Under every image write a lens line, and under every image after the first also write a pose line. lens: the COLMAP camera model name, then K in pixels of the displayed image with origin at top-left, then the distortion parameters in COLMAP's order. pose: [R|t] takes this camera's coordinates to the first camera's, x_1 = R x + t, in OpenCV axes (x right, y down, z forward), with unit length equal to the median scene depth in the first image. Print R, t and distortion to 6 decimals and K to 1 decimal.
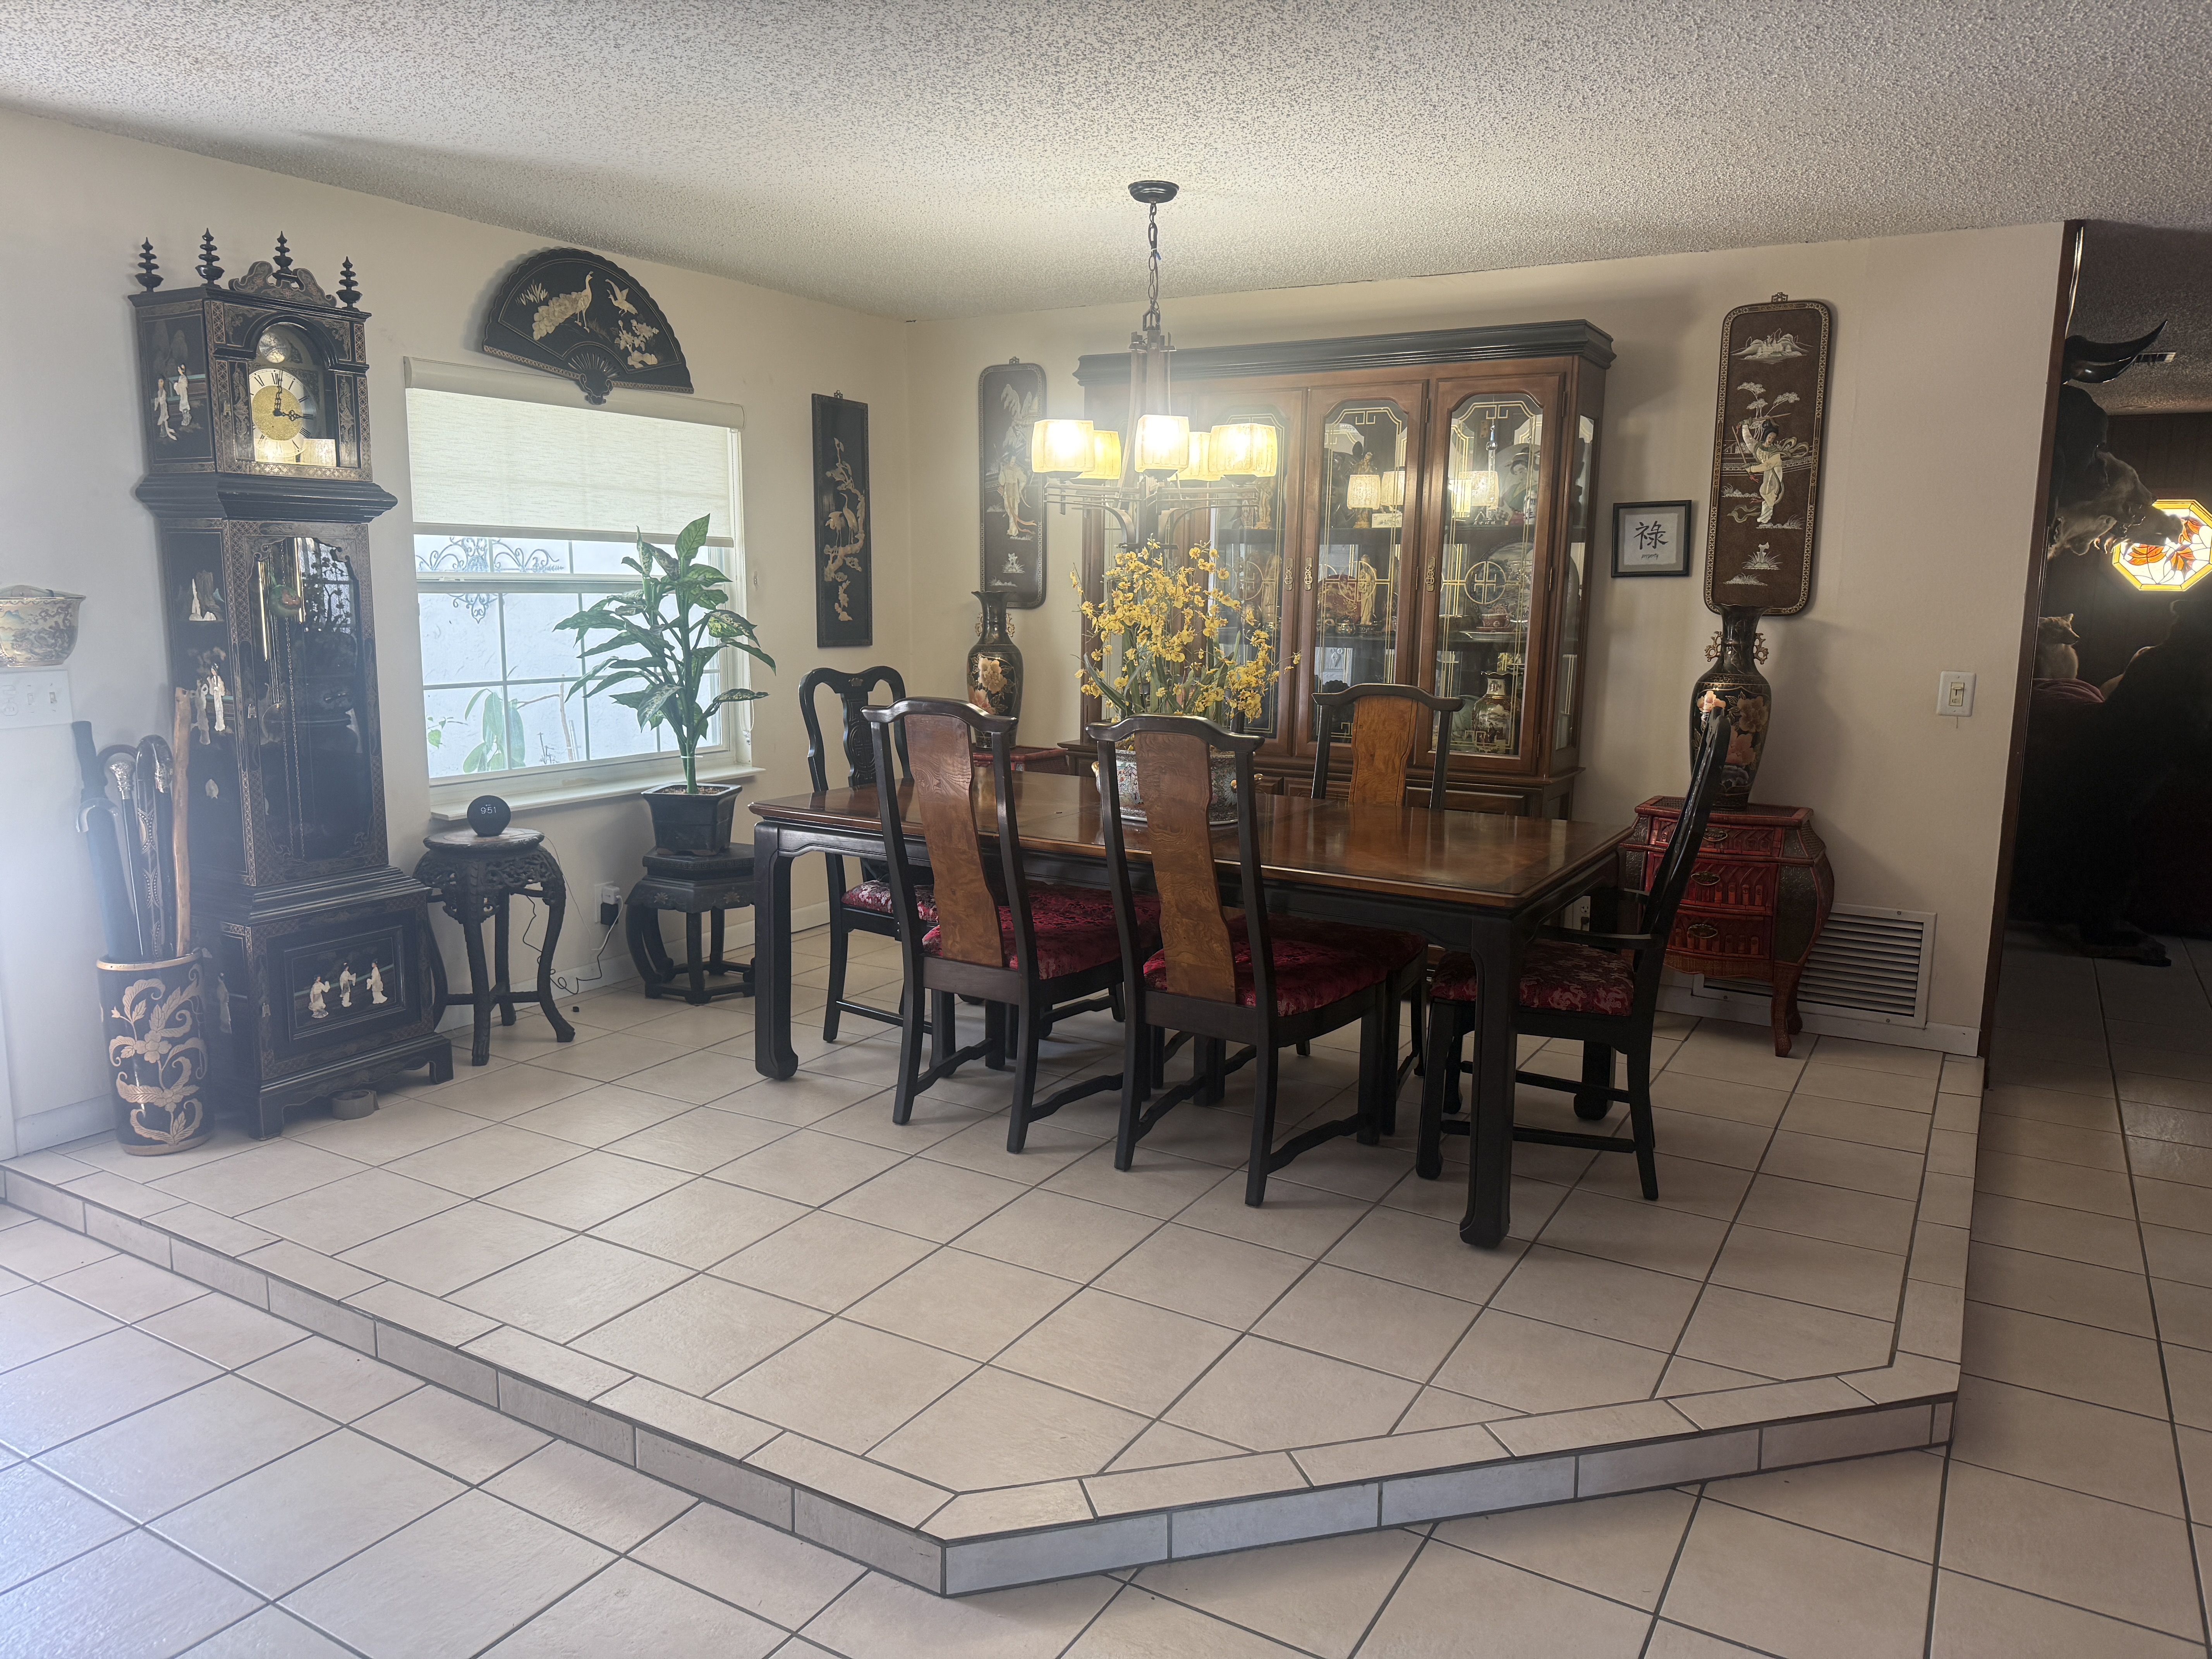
lens RADIAL K [[1578.4, 0, 1106.0], [0, 1578.4, 829.5], [0, 0, 1]] dist [0.005359, -0.000691]
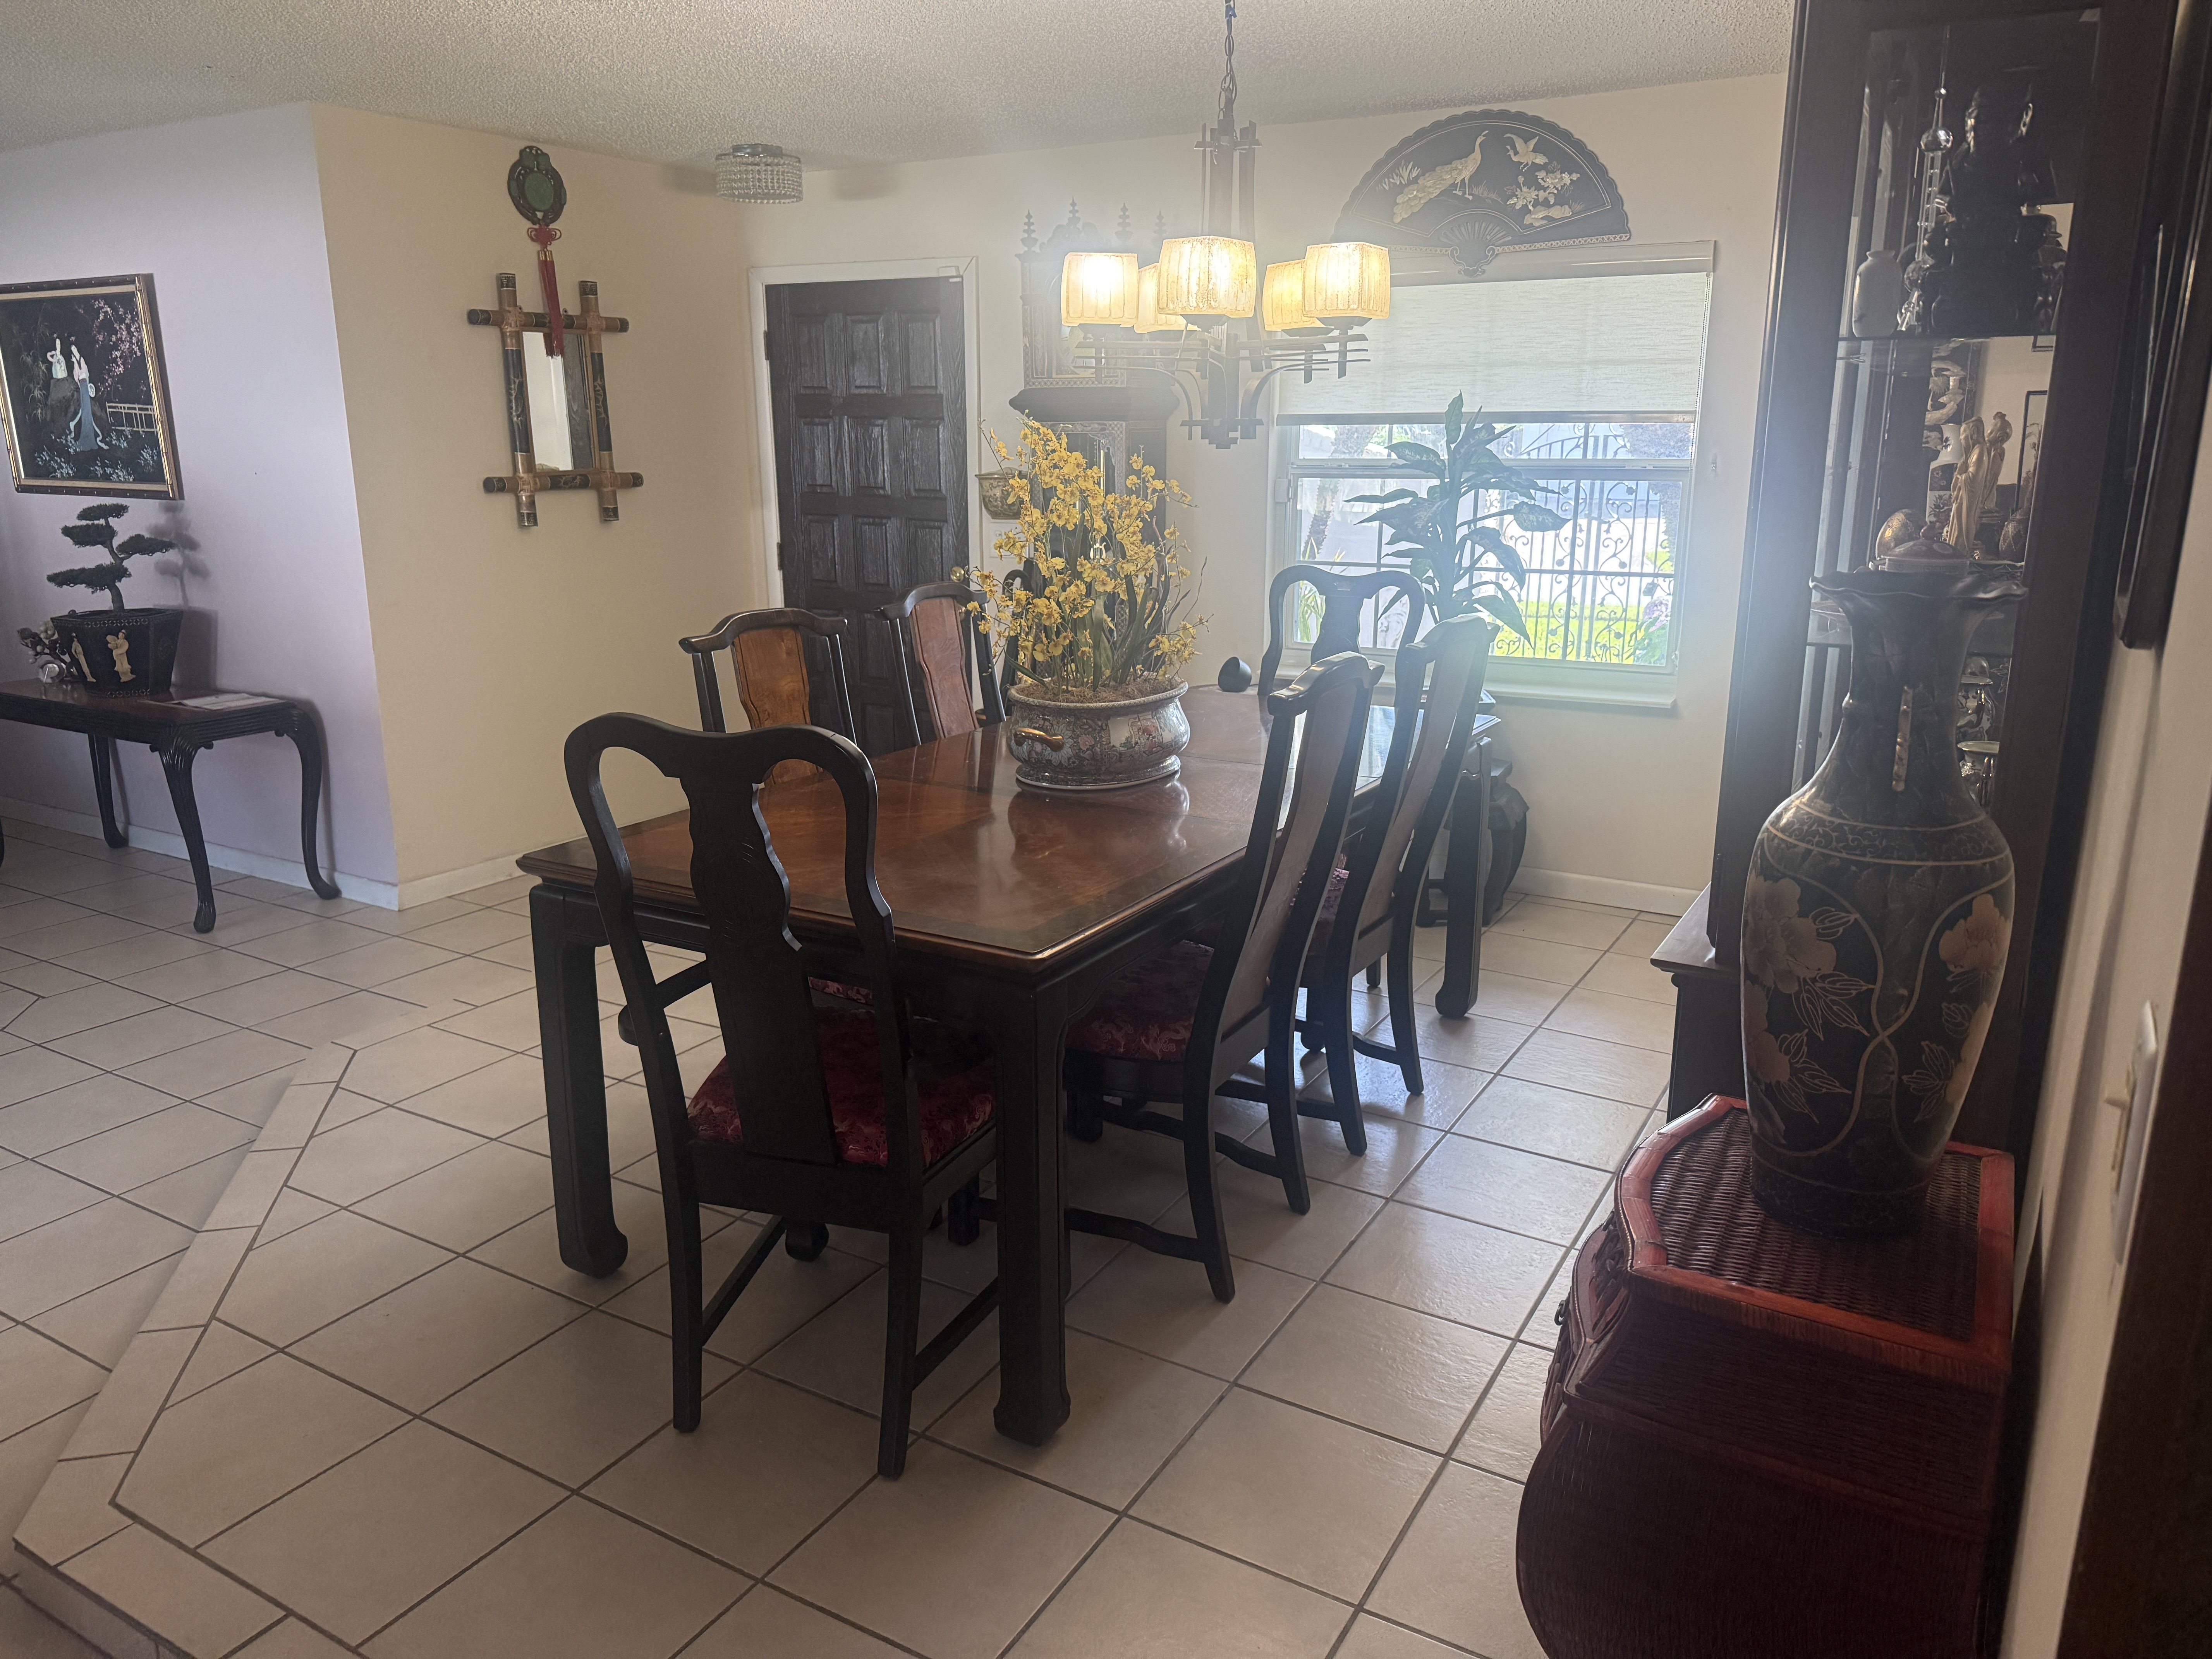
lens RADIAL K [[1565.2, 0, 1109.8], [0, 1565.2, 823.7], [0, 0, 1]] dist [0.080598, -0.171119]
pose [[0.014176, 0.226825, -0.973832, 0.662014], [-0.154212, 0.962773, 0.222005, -0.127526], [0.987936, 0.147029, 0.048628, 0.773288]]
